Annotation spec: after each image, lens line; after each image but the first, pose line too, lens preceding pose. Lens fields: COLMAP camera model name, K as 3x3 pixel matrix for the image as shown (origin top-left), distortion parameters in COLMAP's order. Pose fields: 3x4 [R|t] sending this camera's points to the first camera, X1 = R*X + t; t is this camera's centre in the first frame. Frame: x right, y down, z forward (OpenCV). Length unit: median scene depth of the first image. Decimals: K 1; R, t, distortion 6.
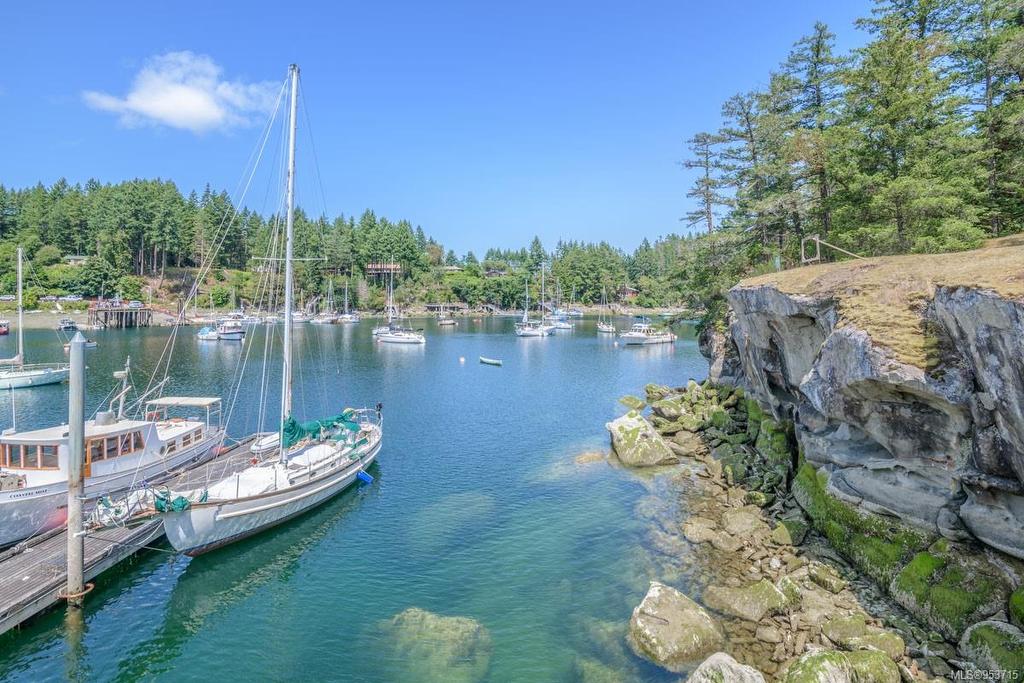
lens RADIAL K [[485.2, 0, 511.9], [0, 485.2, 291.1], [0, 0, 1]] dist [-0.000988, -0.009774]
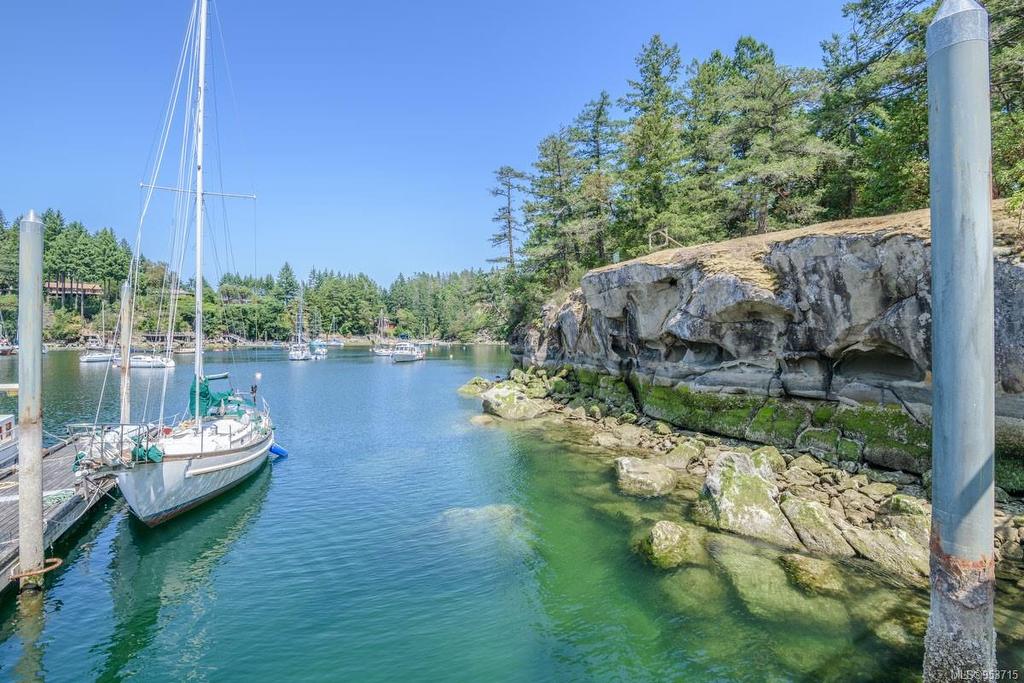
lens RADIAL K [[465.2, 0, 514.8], [0, 465.2, 337.6], [0, 0, 1]] dist [0.028474, -0.035097]
pose [[0.862635, -0.002415, 0.505821, -0.051006], [-0.007865, 0.999804, 0.018186, 0.021013], [-0.505766, -0.019666, 0.862447, 0.003861]]
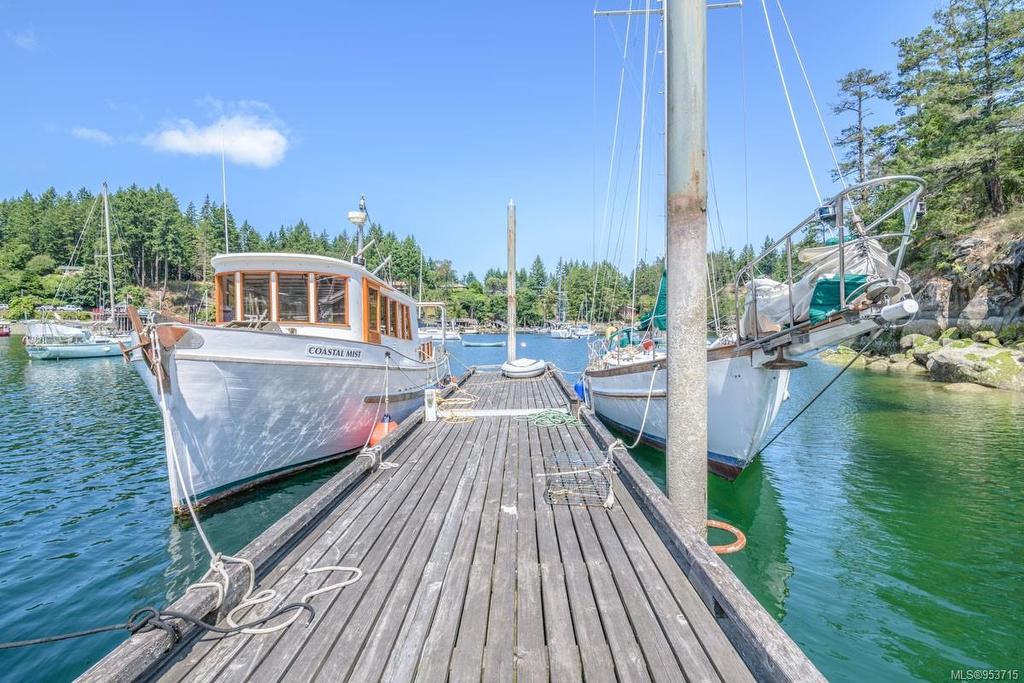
lens RADIAL K [[467.2, 0, 511.4], [0, 467.2, 337.9], [0, 0, 1]] dist [-0.000537, -0.008488]
pose [[0.999249, -0.003926, 0.038561, -0.084135], [0.002420, 0.999235, 0.039027, 0.038468], [-0.038685, -0.038904, 0.998494, 0.056102]]
